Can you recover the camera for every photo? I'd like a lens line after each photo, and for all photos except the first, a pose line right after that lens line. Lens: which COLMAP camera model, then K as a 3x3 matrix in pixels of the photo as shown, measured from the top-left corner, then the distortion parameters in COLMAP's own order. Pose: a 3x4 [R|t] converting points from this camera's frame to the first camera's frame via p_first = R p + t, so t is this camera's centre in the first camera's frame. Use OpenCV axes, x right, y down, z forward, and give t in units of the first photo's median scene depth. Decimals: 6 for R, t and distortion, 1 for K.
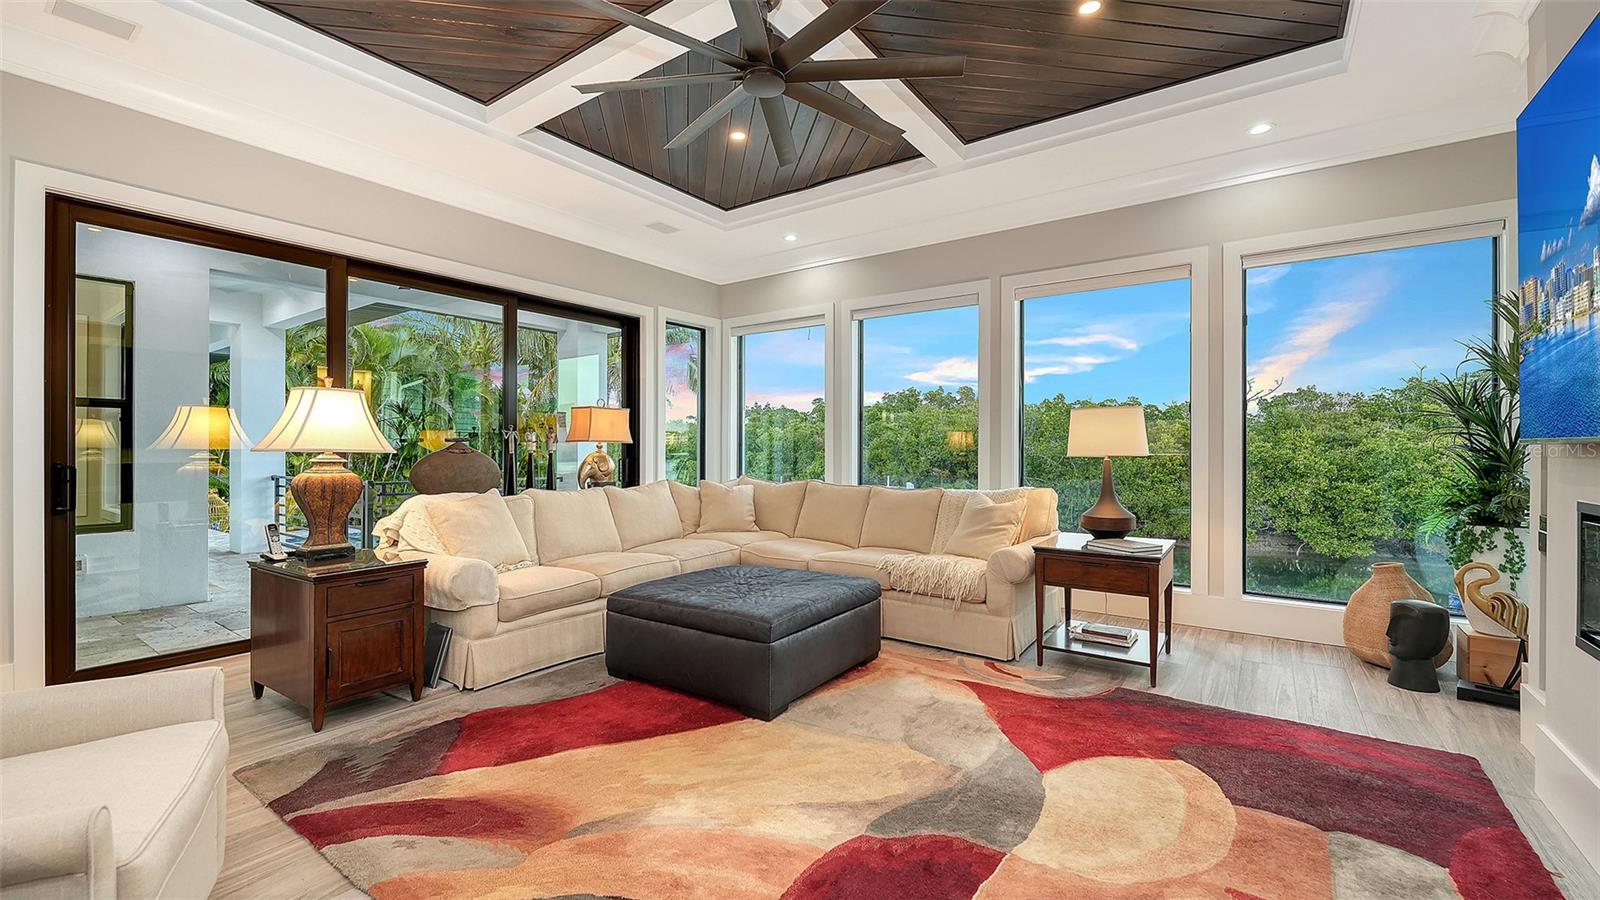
lens RADIAL K [[656.8, 0, 799.0], [0, 656.8, 455.5], [0, 0, 1]] dist [-0.003522, -0.000054]
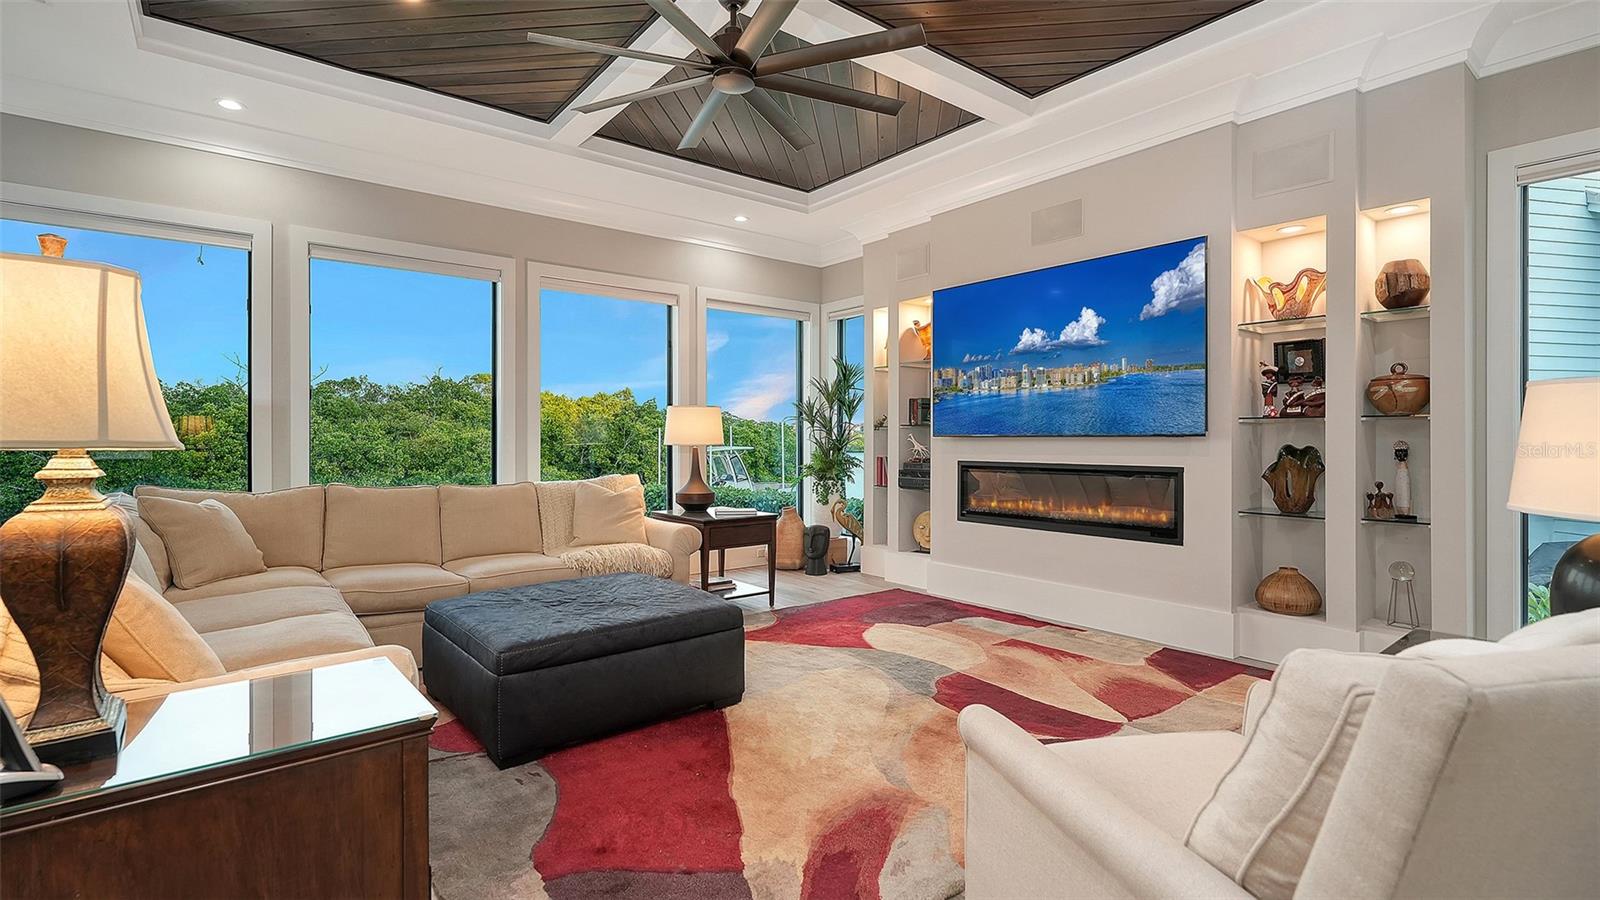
lens RADIAL K [[733.3, 0, 797.1], [0, 733.3, 450.6], [0, 0, 1]] dist [0.003617, 0.000210]
pose [[0.278480, -0.015125, 0.960323, -0.954463], [0.009614, 0.999870, 0.012960, -0.005743], [-0.960394, 0.005623, 0.278589, 0.497279]]
